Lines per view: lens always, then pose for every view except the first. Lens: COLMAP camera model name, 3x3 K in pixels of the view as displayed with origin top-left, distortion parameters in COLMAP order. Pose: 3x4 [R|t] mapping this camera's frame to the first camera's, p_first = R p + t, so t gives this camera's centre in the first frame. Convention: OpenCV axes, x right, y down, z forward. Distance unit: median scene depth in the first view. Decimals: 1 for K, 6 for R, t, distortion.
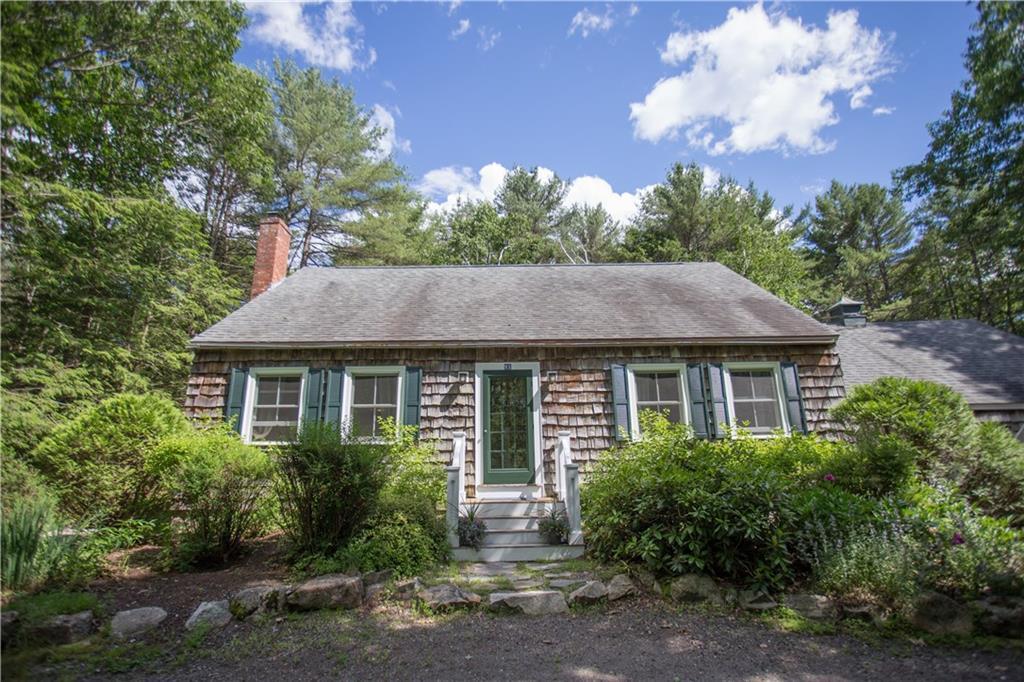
lens RADIAL K [[494.4, 0, 508.6], [0, 494.4, 345.7], [0, 0, 1]] dist [-0.061869, 0.016440]
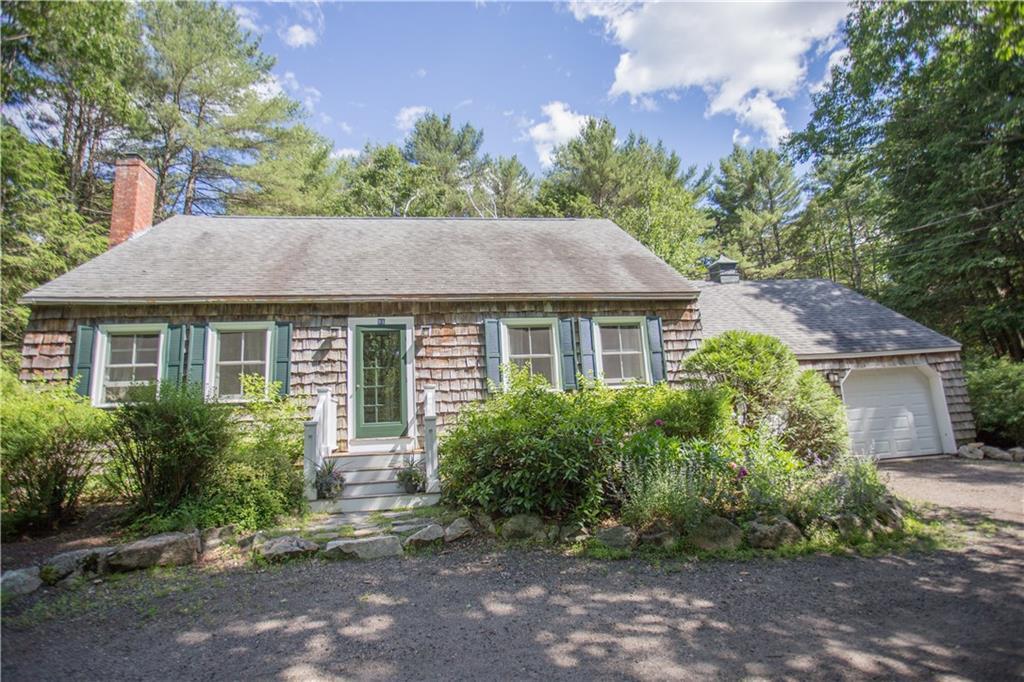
lens RADIAL K [[494.4, 0, 520.8], [0, 494.4, 347.6], [0, 0, 1]] dist [-0.061869, 0.016440]
pose [[0.987059, -0.012005, 0.159905, 0.114426], [-0.003524, 0.995329, 0.096477, -0.001463], [-0.160316, -0.095792, 0.982407, -0.022176]]
